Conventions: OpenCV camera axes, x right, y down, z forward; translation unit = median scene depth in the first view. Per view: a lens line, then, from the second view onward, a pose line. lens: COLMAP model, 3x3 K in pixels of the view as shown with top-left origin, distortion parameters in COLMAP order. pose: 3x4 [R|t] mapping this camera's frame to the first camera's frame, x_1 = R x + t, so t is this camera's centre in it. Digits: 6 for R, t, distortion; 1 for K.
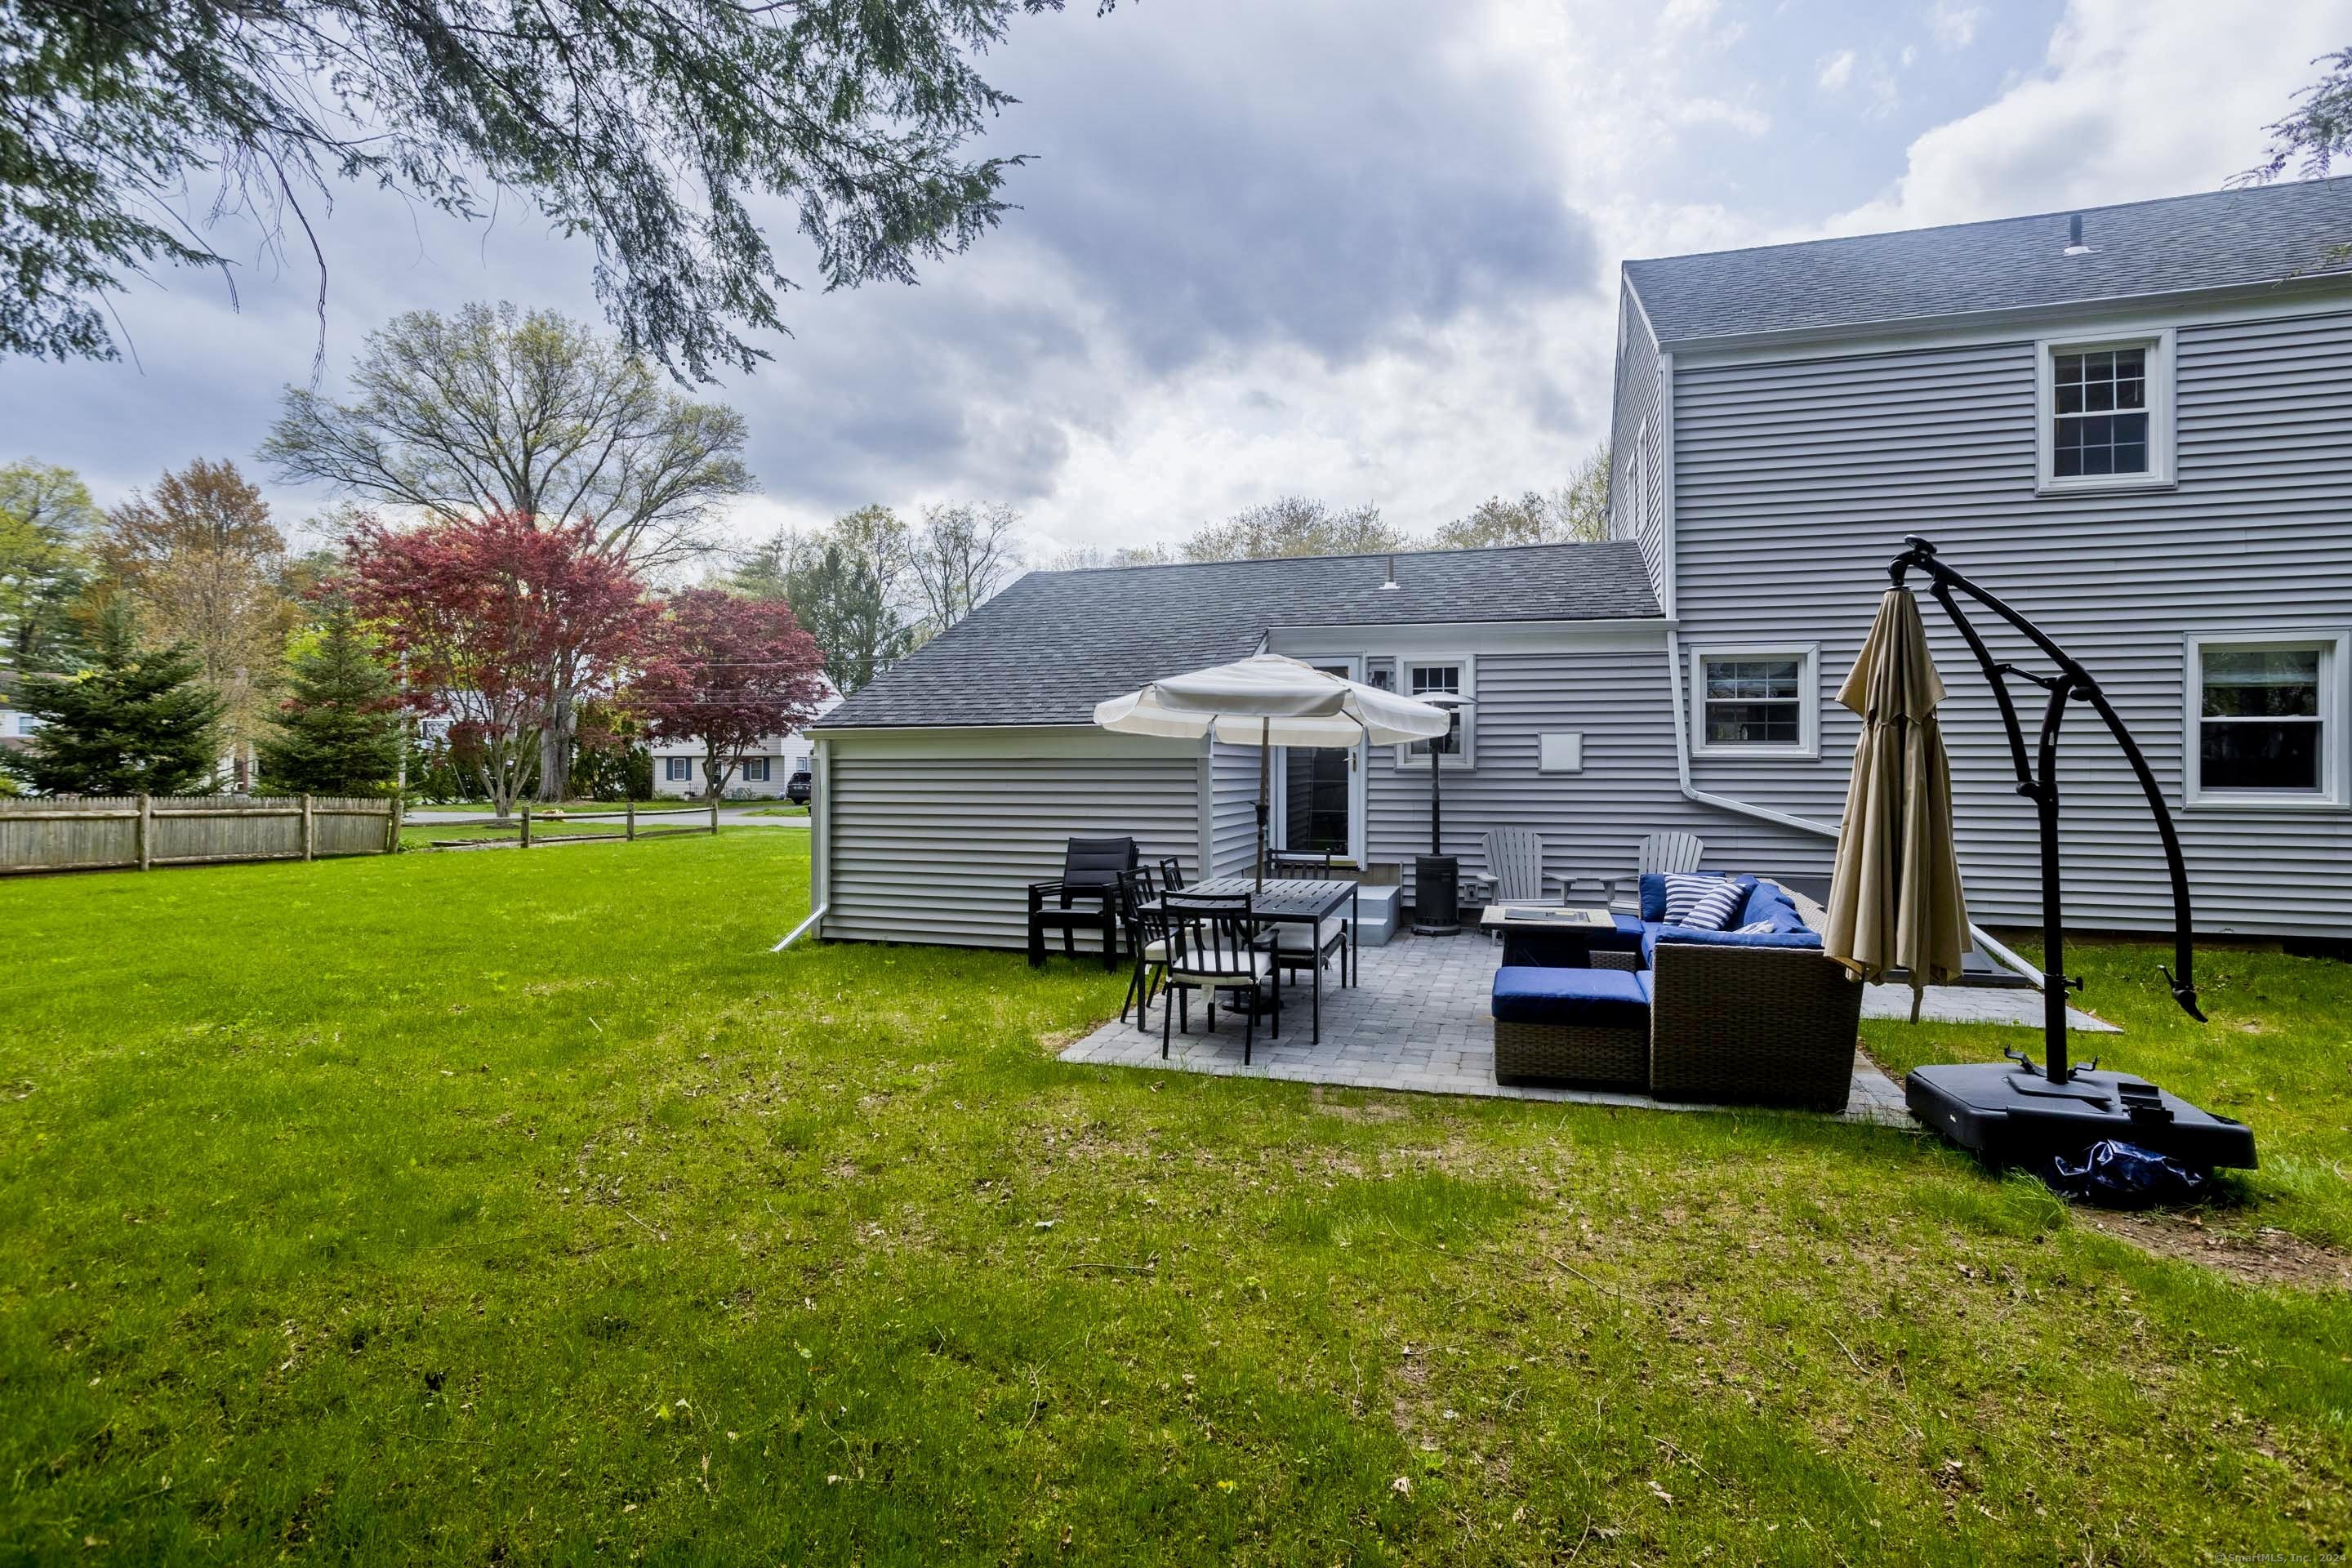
lens RADIAL K [[1154.8, 0, 1226.6], [0, 1154.8, 785.0], [0, 0, 1]] dist [-0.036161, 0.000412]
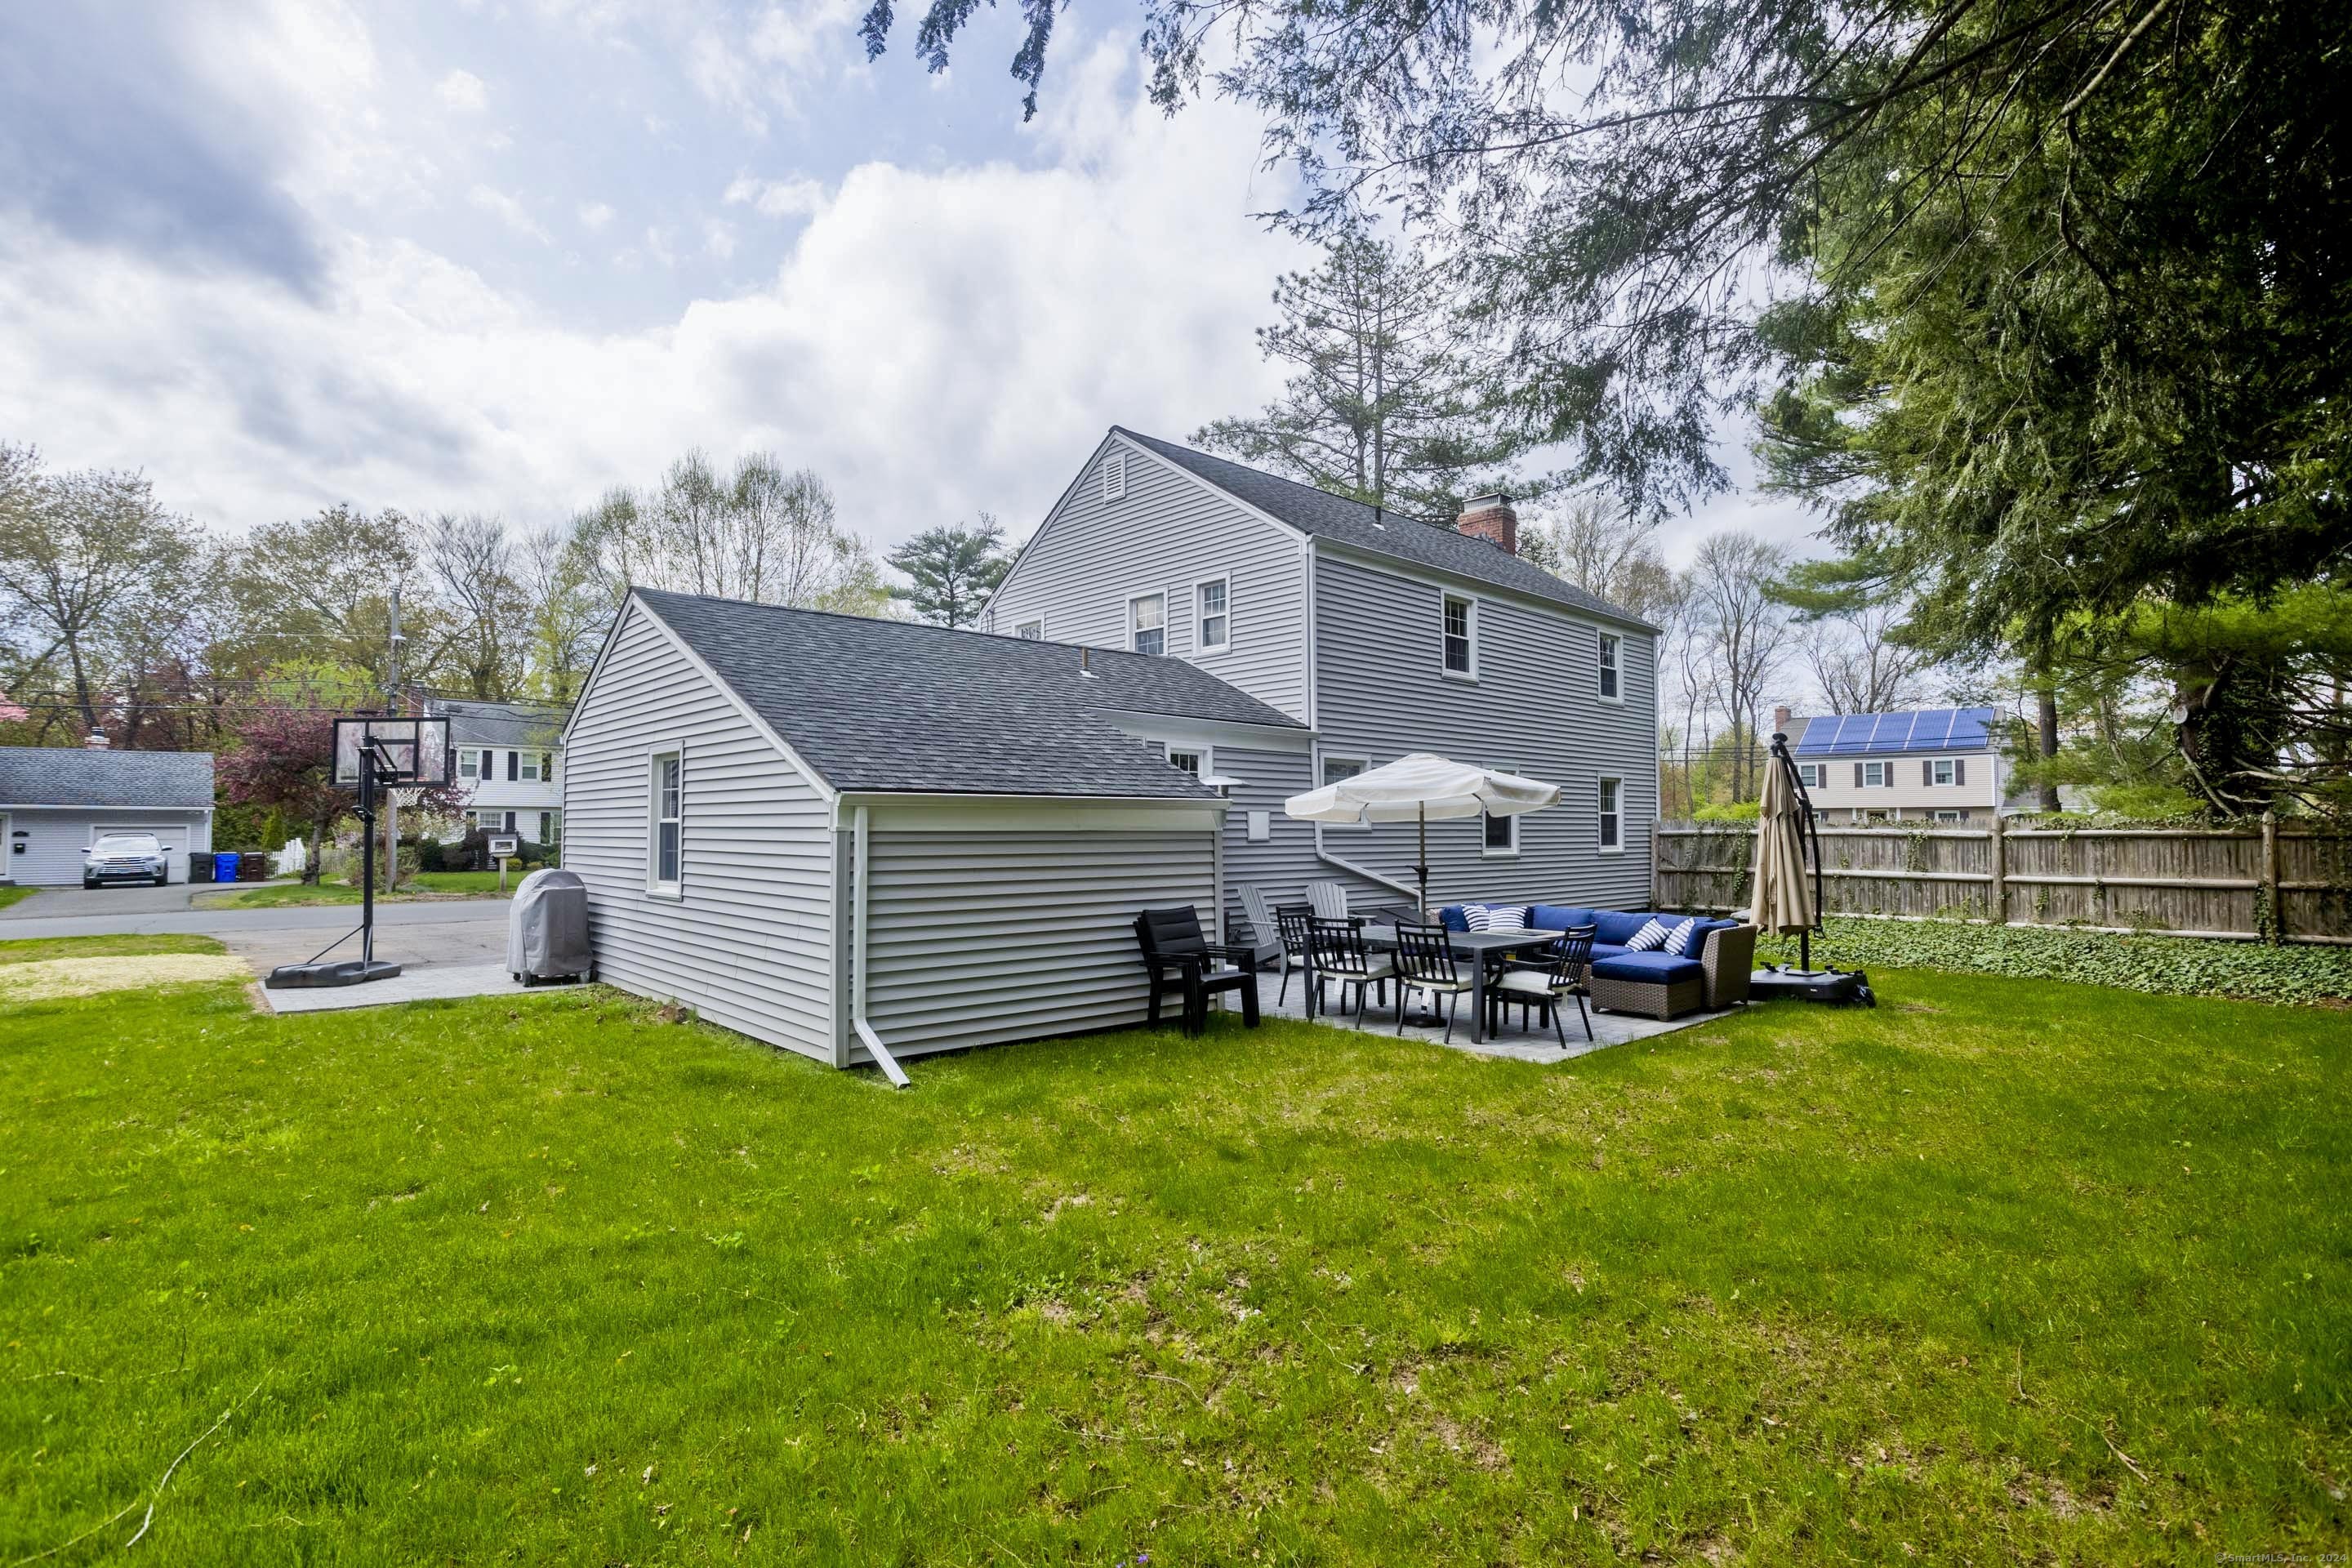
lens RADIAL K [[1154.8, 0, 1168.4], [0, 1154.8, 802.5], [0, 0, 1]] dist [-0.036161, 0.000412]
pose [[0.510186, 0.020884, 0.859811, -0.956987], [0.011240, 0.999458, -0.030945, -0.015637], [-0.859991, 0.025452, 0.509674, 0.441831]]
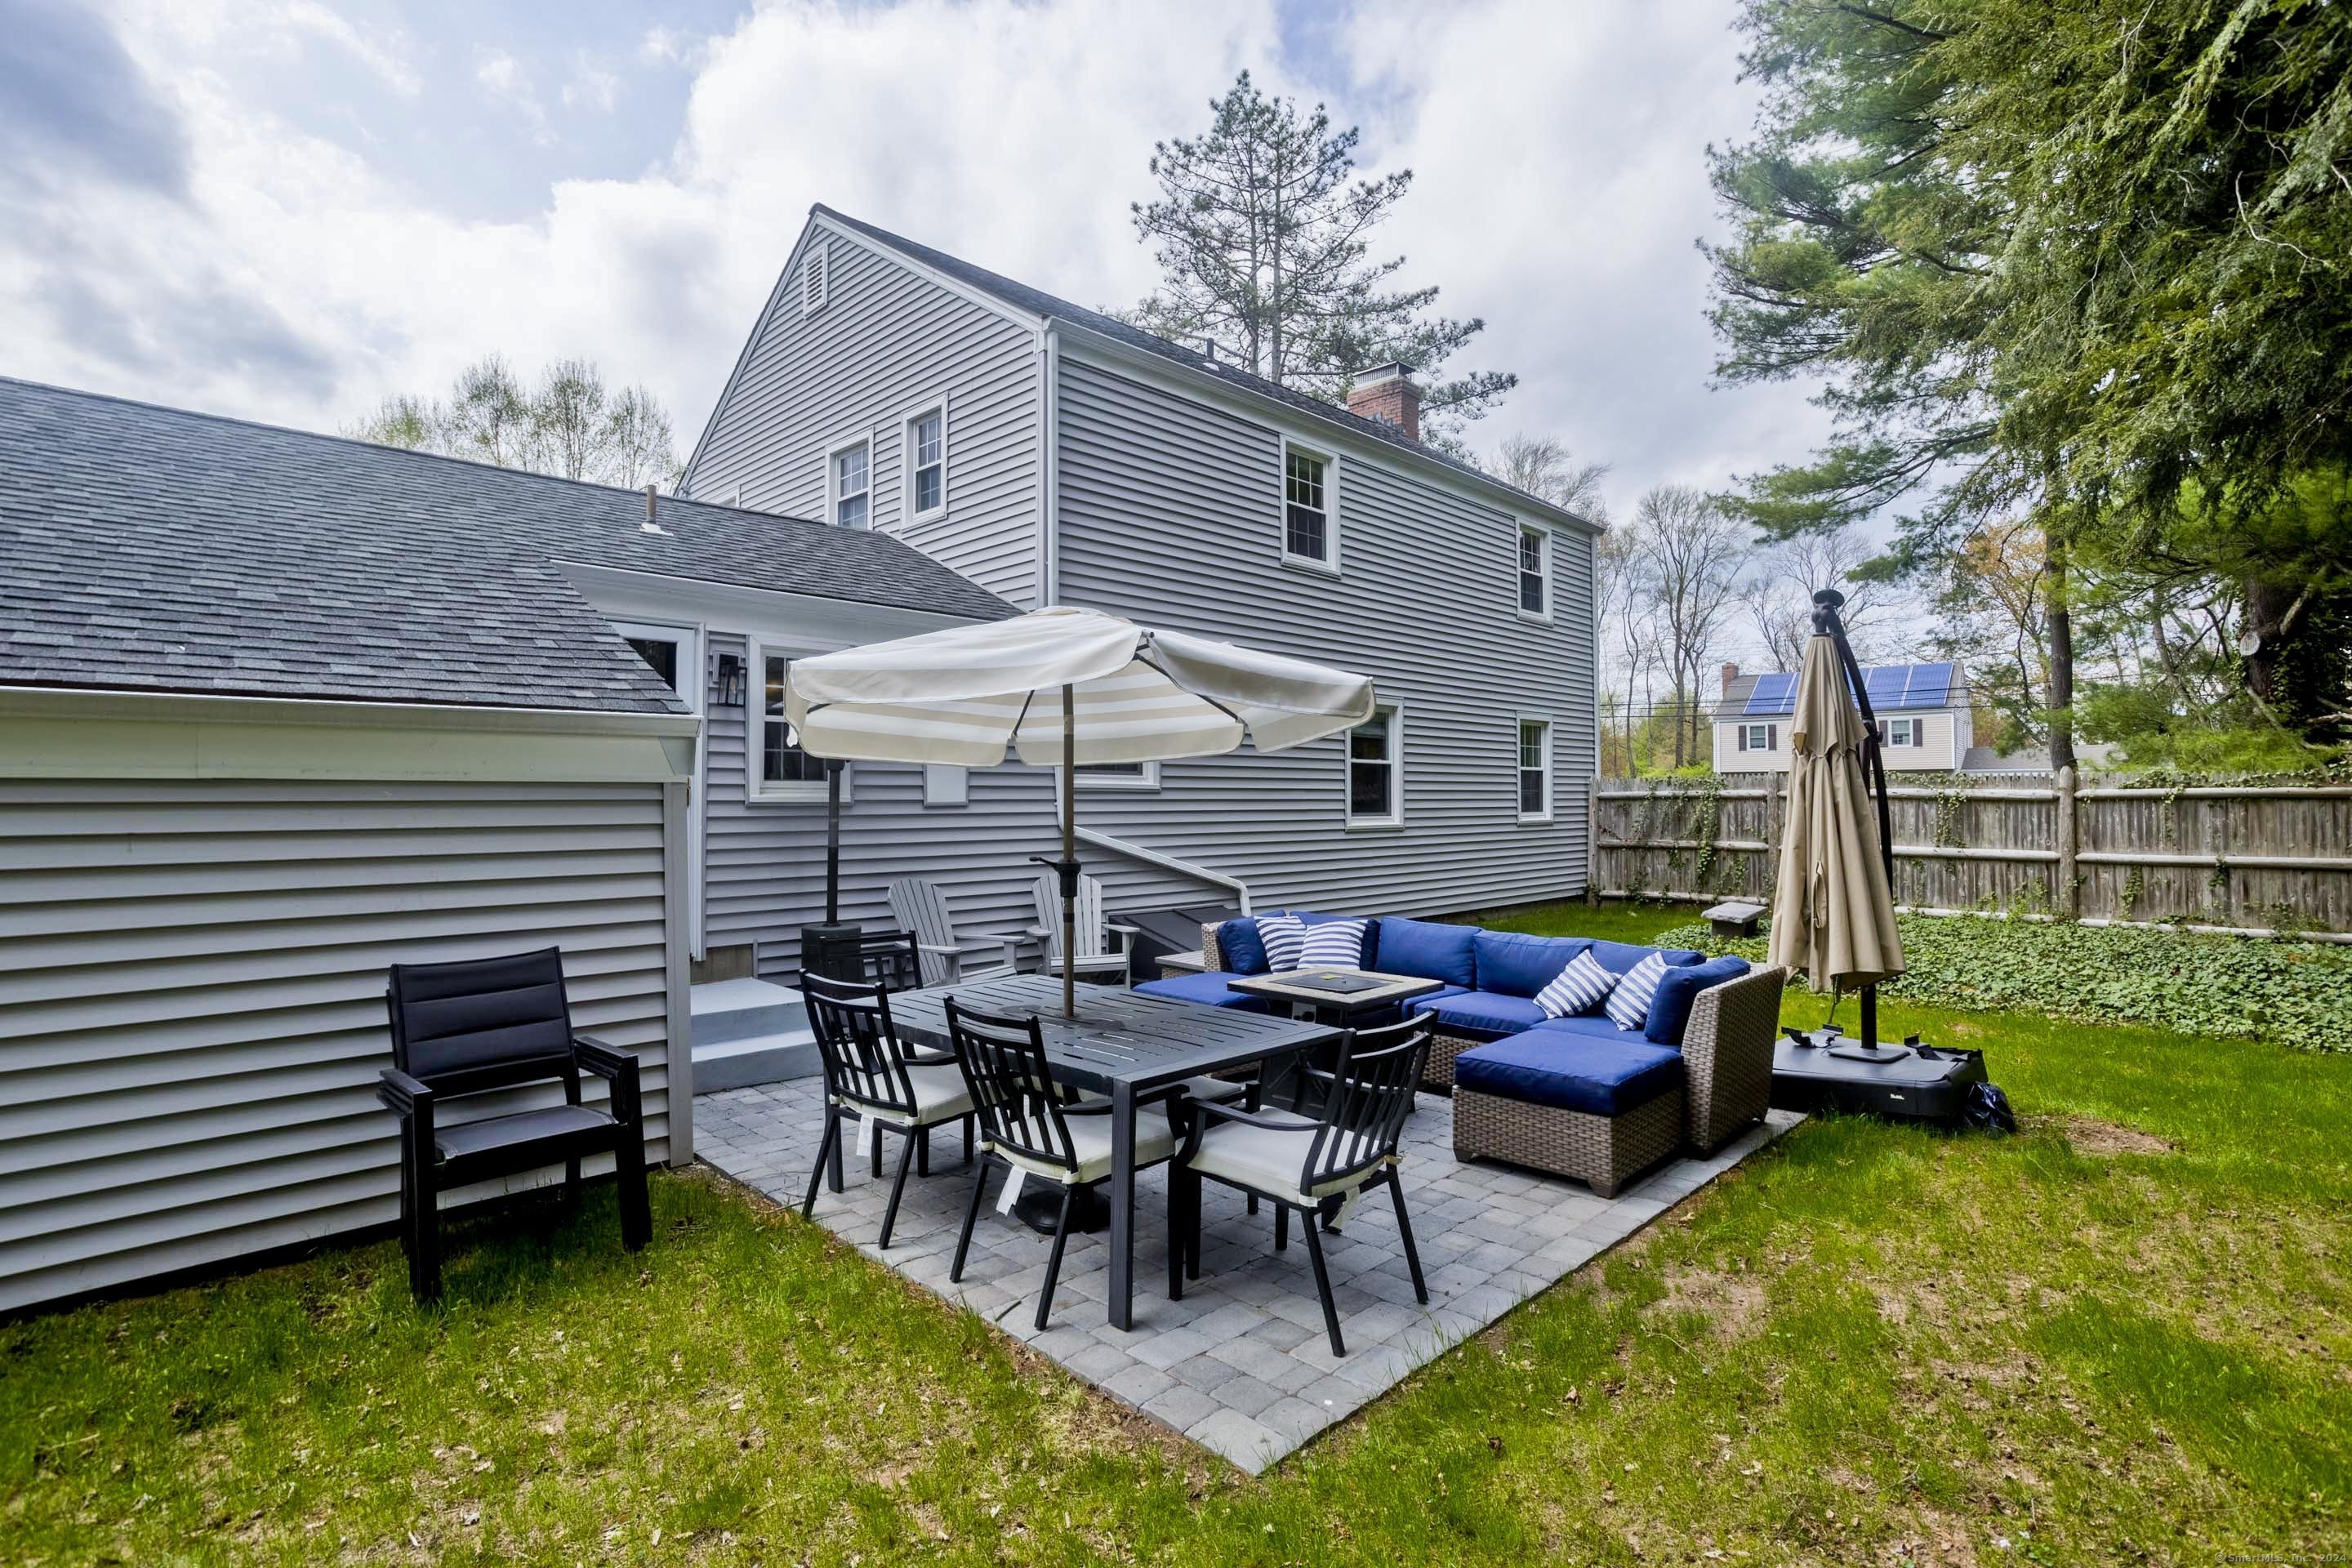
lens RADIAL K [[1154.8, 0, 1169.9], [0, 1154.8, 782.1], [0, 0, 1]] dist [-0.036161, 0.000412]
pose [[0.470296, 0.011379, 0.882435, -0.365727], [0.014815, 0.999674, -0.020787, -0.008807], [-0.882384, 0.022849, 0.469974, 0.518246]]
